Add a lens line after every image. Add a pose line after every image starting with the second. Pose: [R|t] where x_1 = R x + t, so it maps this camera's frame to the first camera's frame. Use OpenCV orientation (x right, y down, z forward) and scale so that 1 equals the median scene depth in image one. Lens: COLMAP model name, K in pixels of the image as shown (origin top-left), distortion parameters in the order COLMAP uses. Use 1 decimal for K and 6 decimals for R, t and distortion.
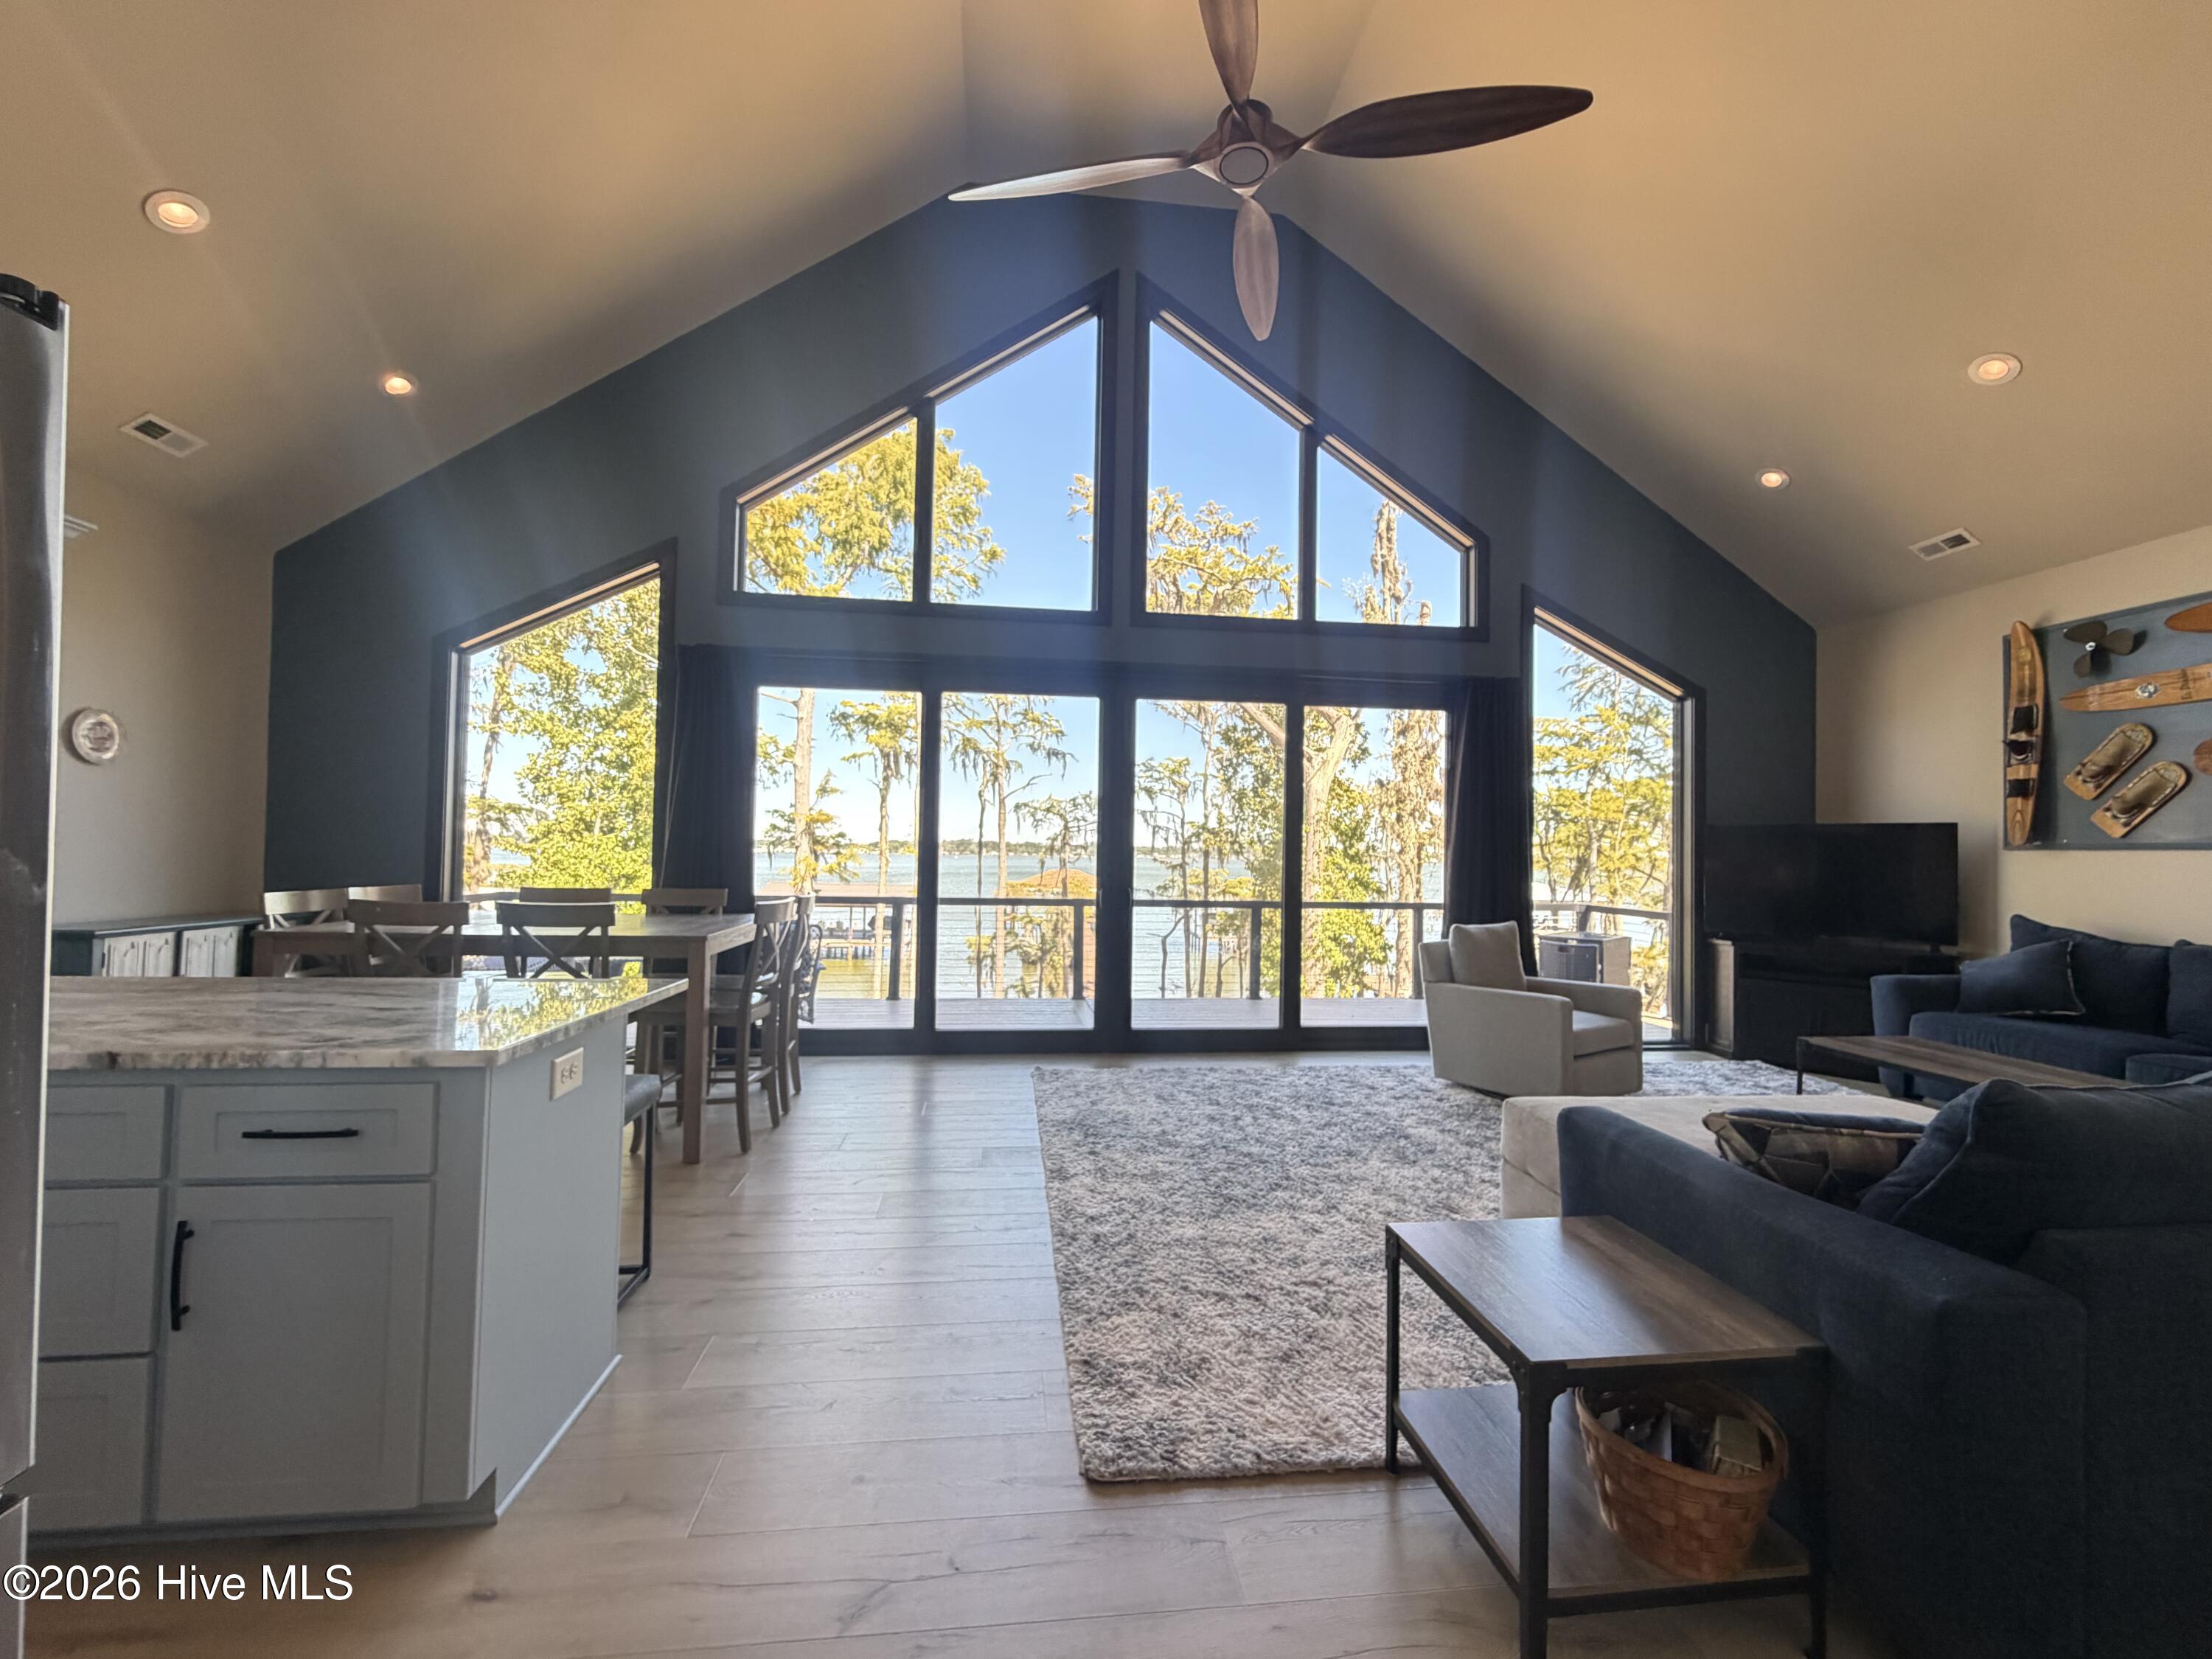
lens RADIAL K [[881.4, 0, 1098.3], [0, 881.4, 850.3], [0, 0, 1]] dist [-0.001862, -0.000561]
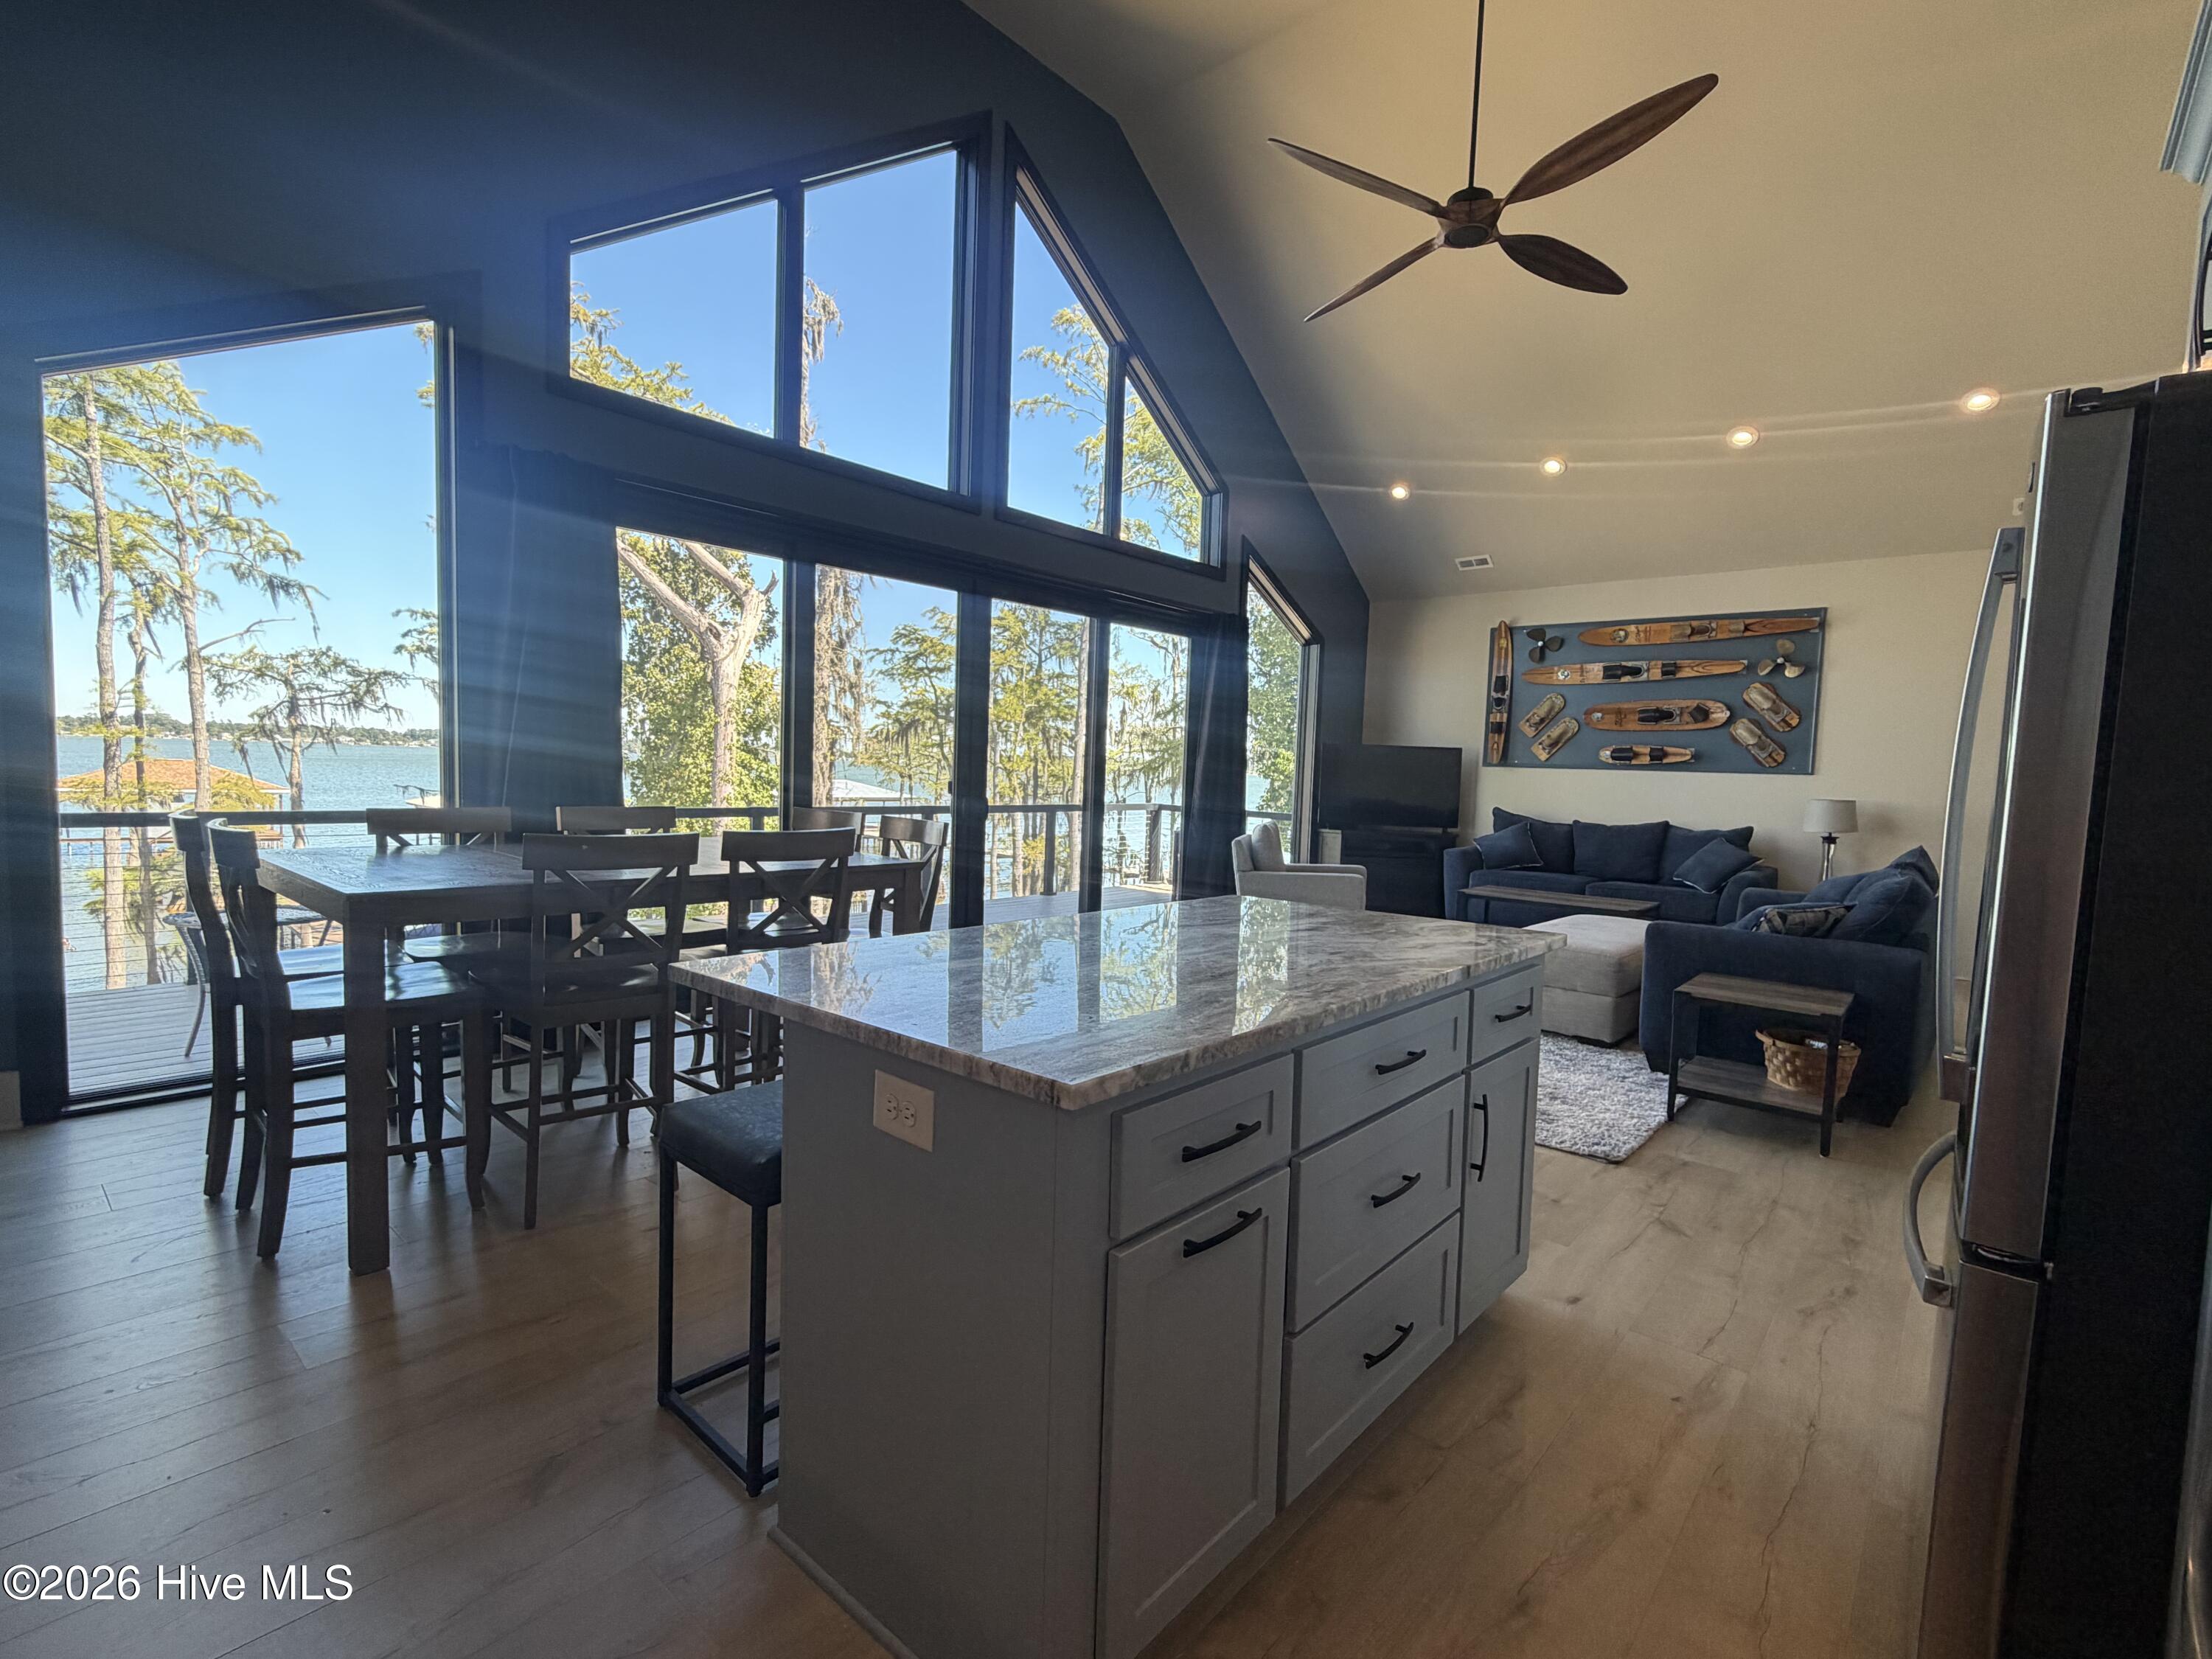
lens RADIAL K [[1013.8, 0, 1089.8], [0, 1013.8, 845.0], [0, 0, 1]] dist [0.004360, 0.000177]
pose [[0.748529, -0.043178, 0.661695, -0.613706], [-0.024336, 0.995417, 0.092484, -0.009815], [-0.662655, -0.085330, 0.744047, 0.092181]]
